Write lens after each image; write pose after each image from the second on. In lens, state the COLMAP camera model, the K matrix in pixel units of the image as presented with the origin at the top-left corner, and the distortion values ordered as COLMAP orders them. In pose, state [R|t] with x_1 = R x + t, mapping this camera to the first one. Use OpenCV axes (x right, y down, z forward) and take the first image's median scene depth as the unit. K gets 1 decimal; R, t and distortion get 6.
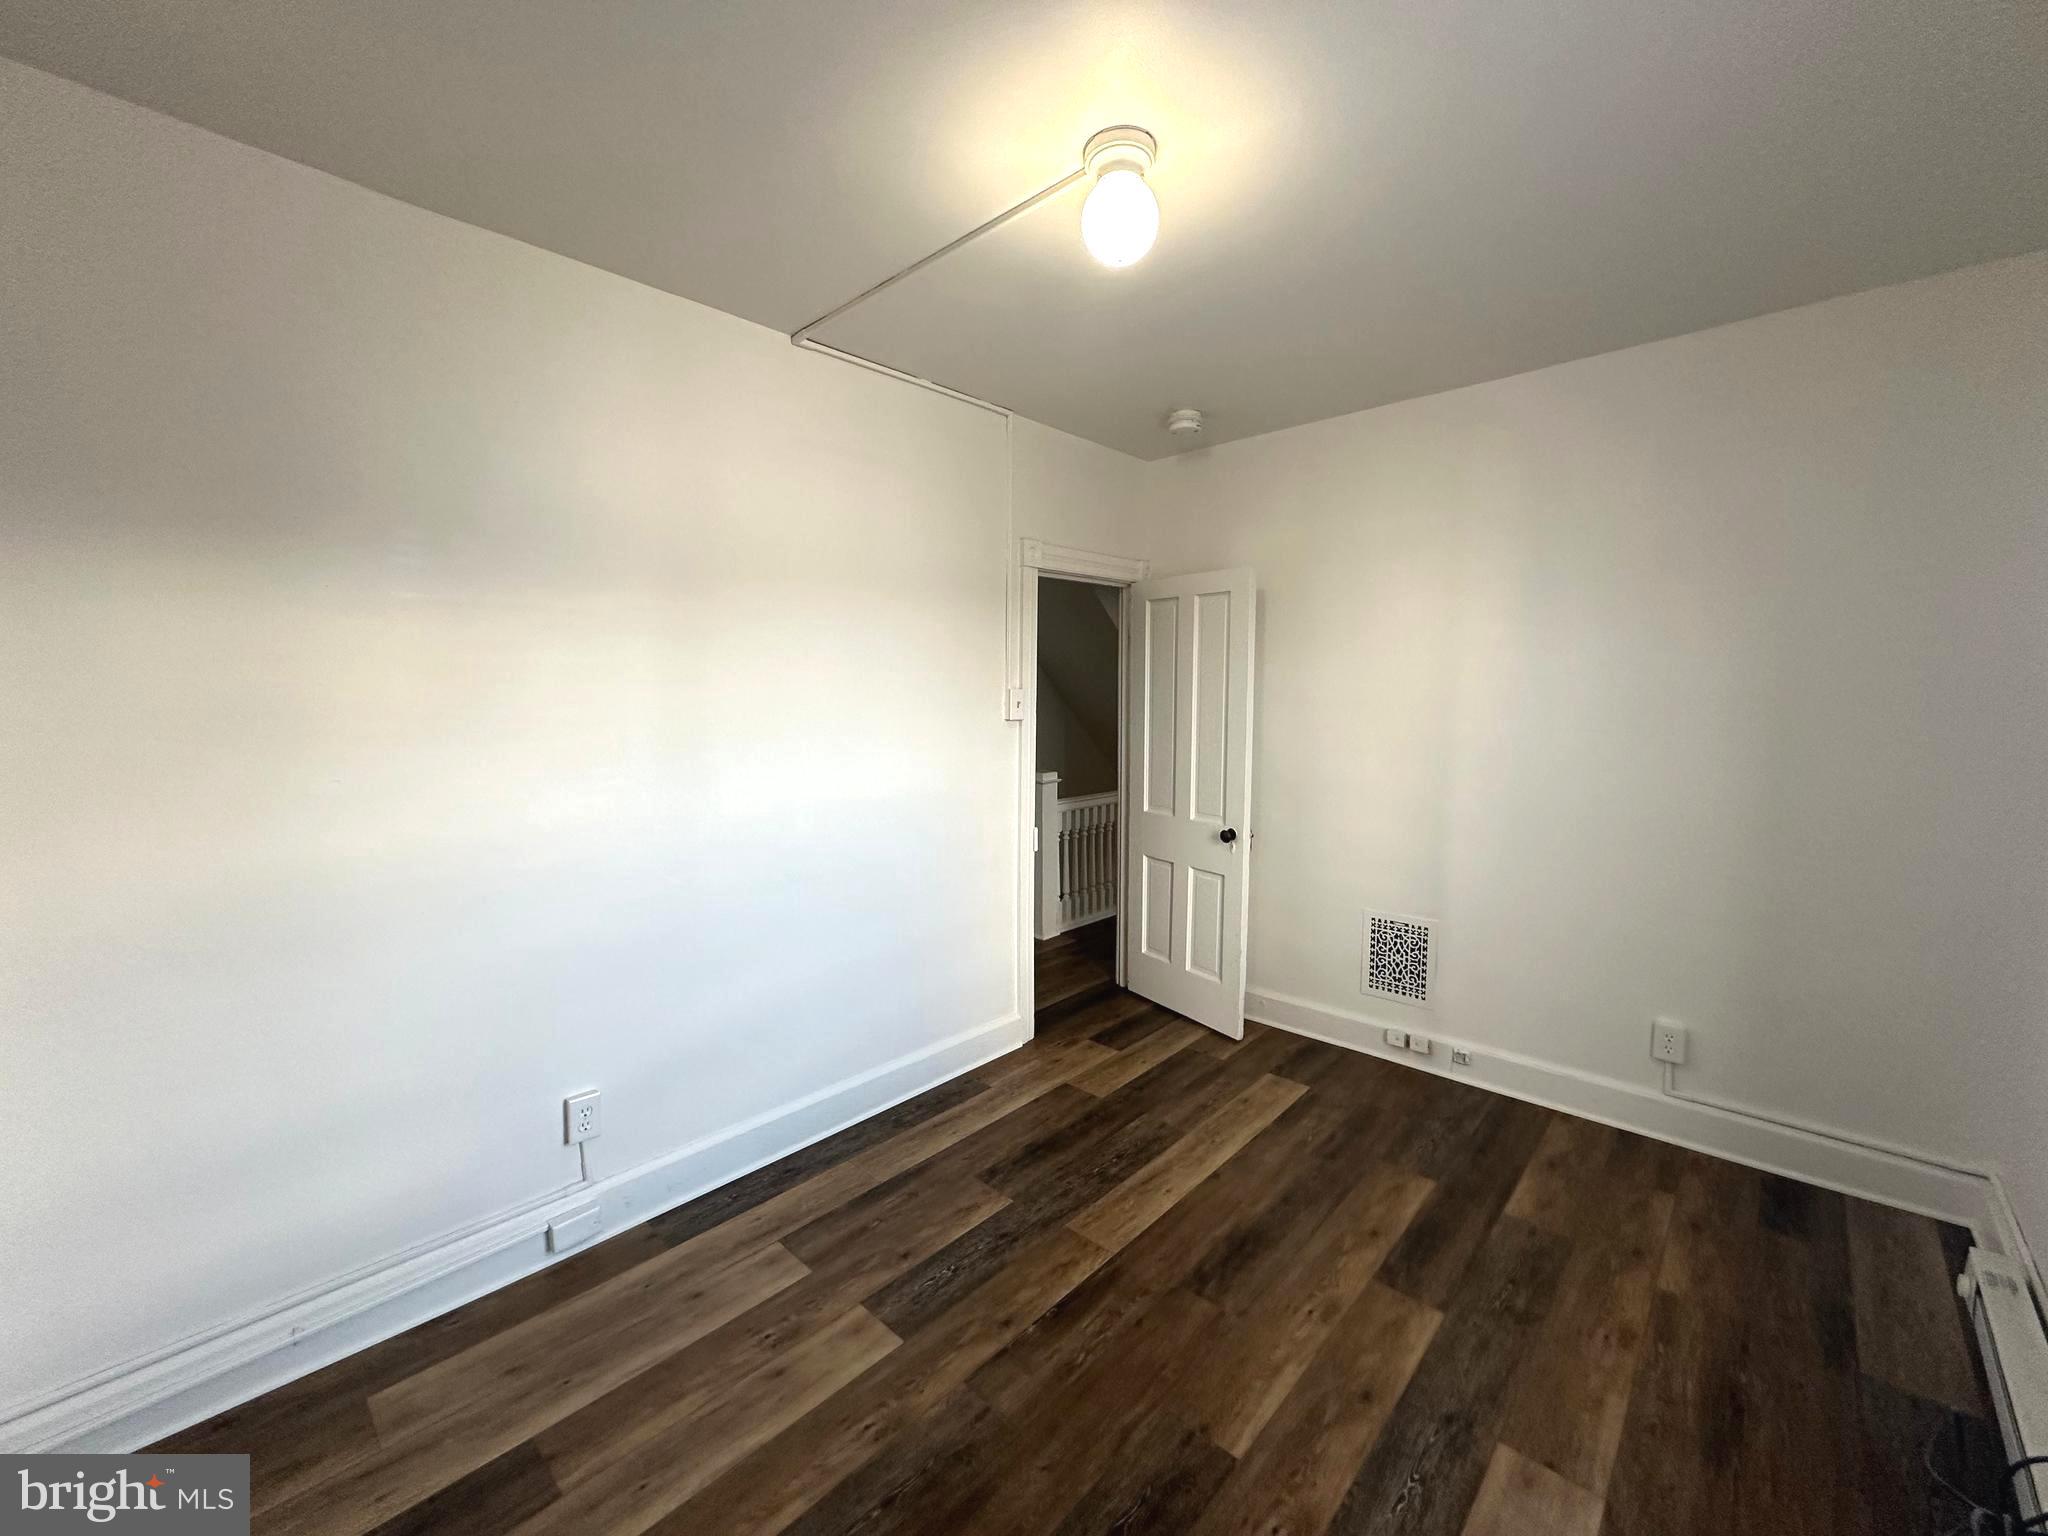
lens RADIAL K [[813.1, 0, 1016.3], [0, 813.1, 768.9], [0, 0, 1]] dist [-0.001203, 0.001019]
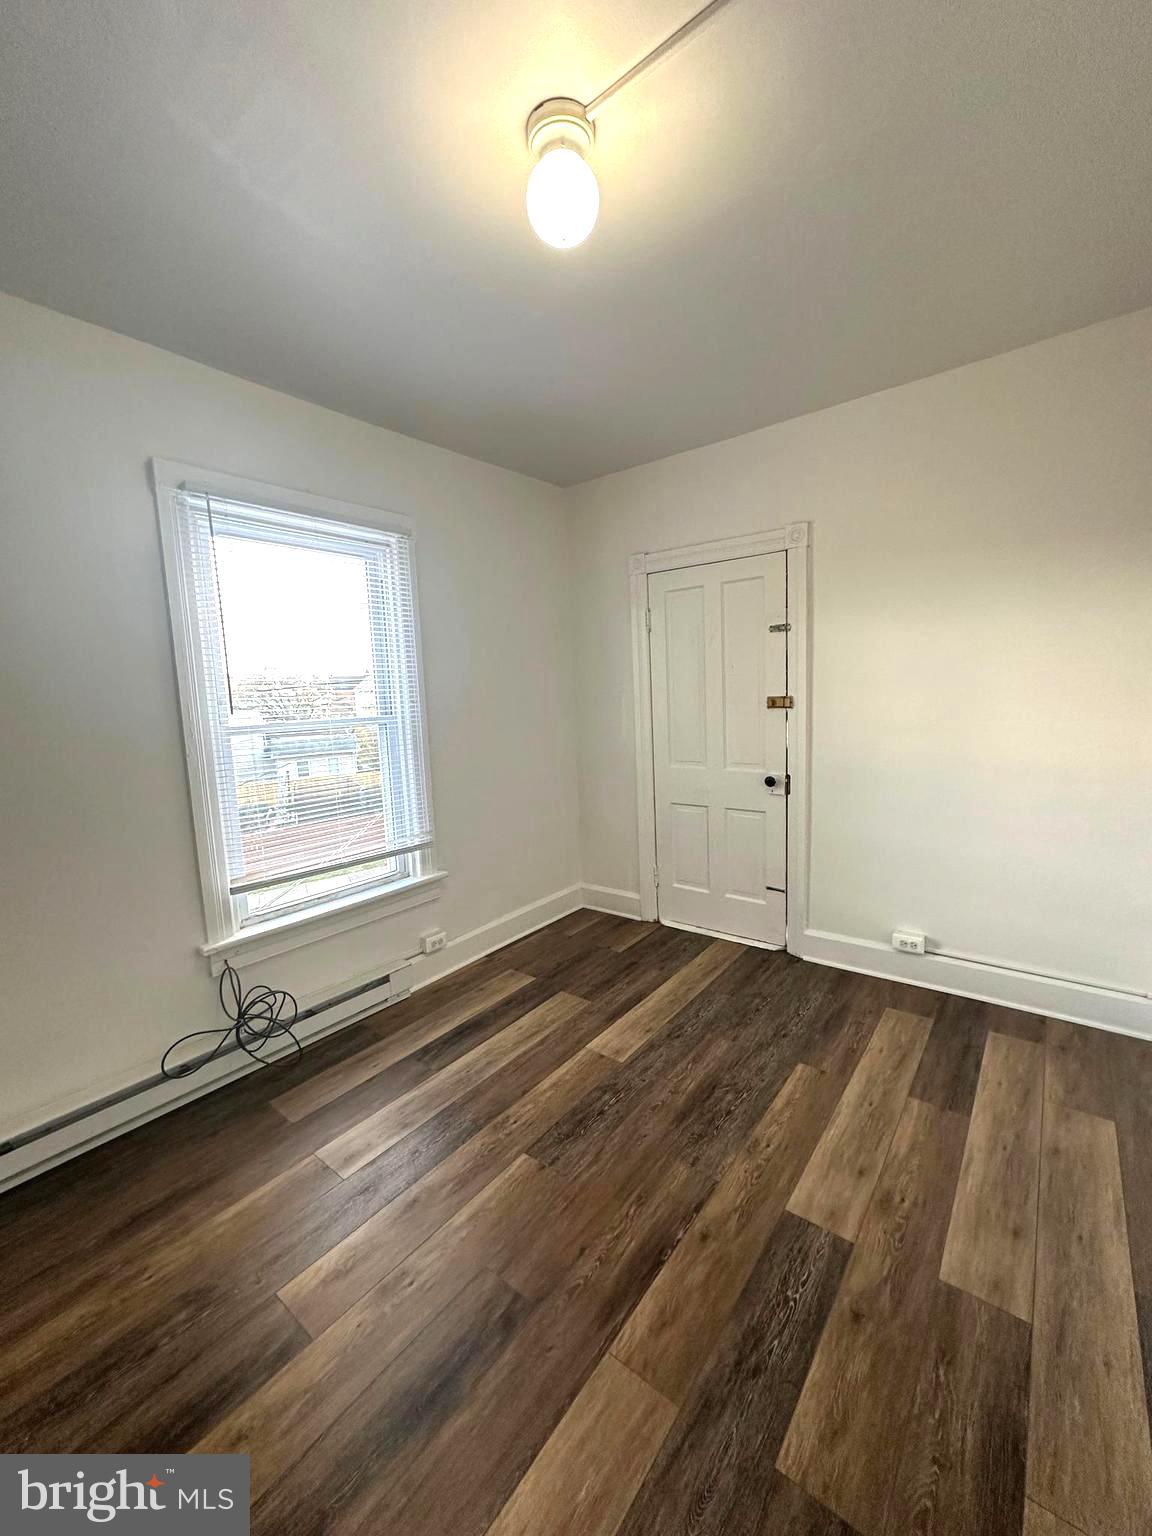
lens RADIAL K [[609.8, 0, 564.8], [0, 609.8, 768.8], [0, 0, 1]] dist [-0.001203, 0.001019]
pose [[-0.996144, 0.056880, -0.066800, 0.180734], [0.040128, 0.972449, 0.229638, -0.106868], [0.078021, 0.226072, -0.970981, 1.541344]]
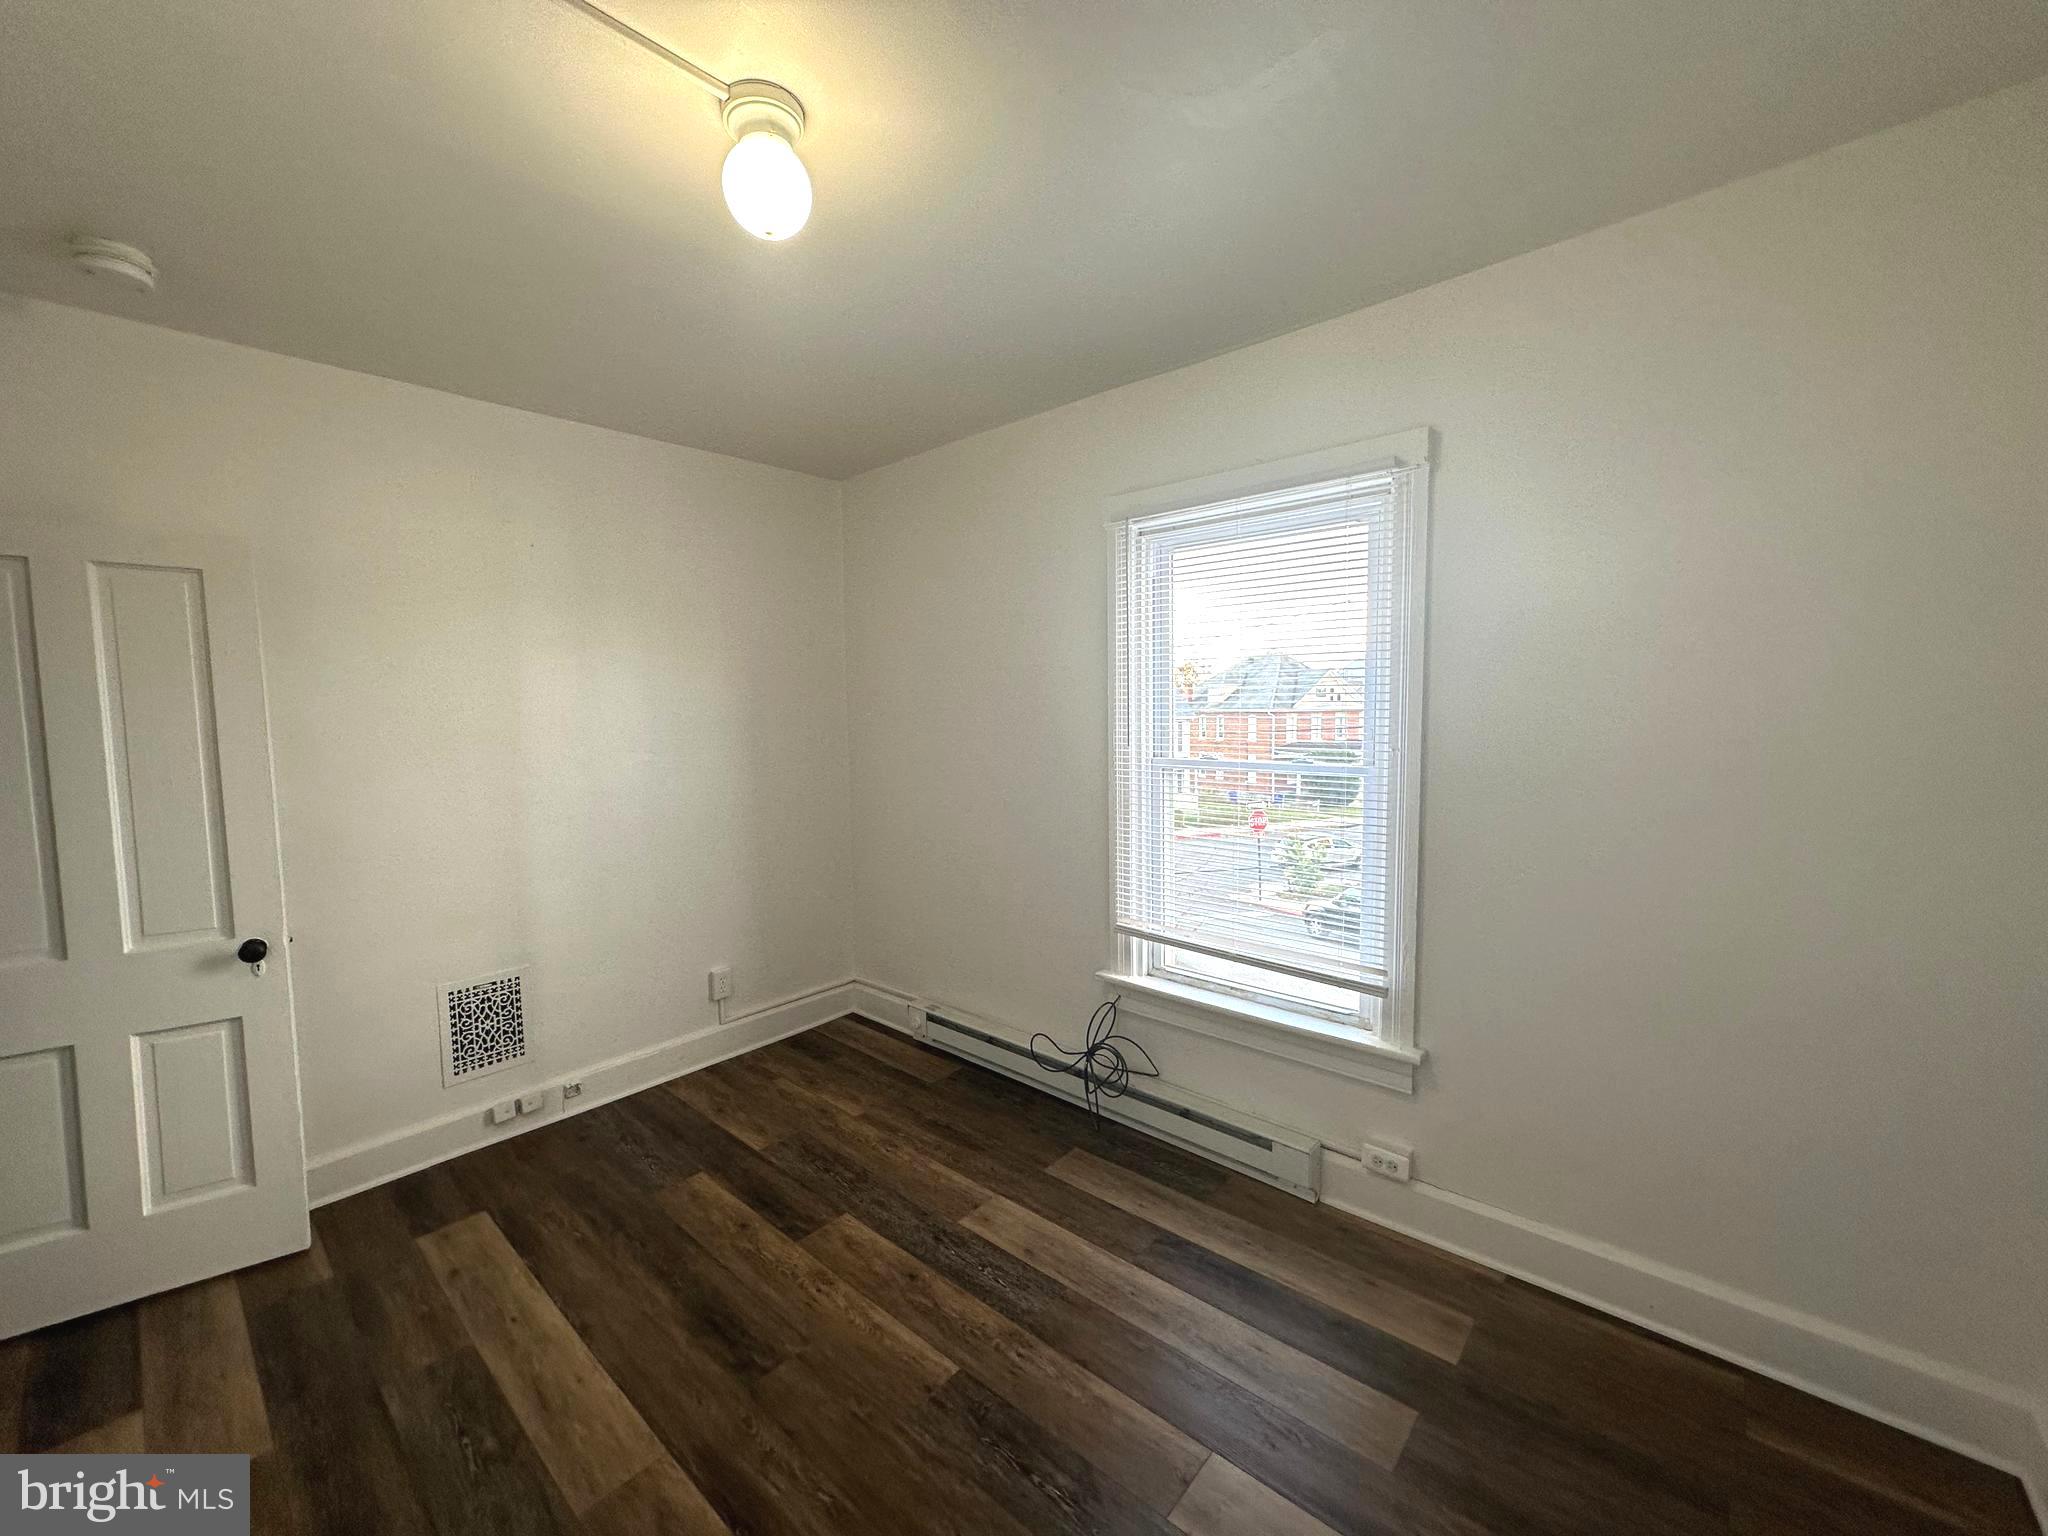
lens RADIAL K [[813.1, 0, 1035.1], [0, 813.1, 775.1], [0, 0, 1]] dist [-0.001203, 0.001019]
pose [[-0.037440, -0.080065, 0.996086, -0.639758], [0.118429, 0.989405, 0.083979, -0.059128], [-0.992256, 0.121110, -0.027561, 0.639993]]
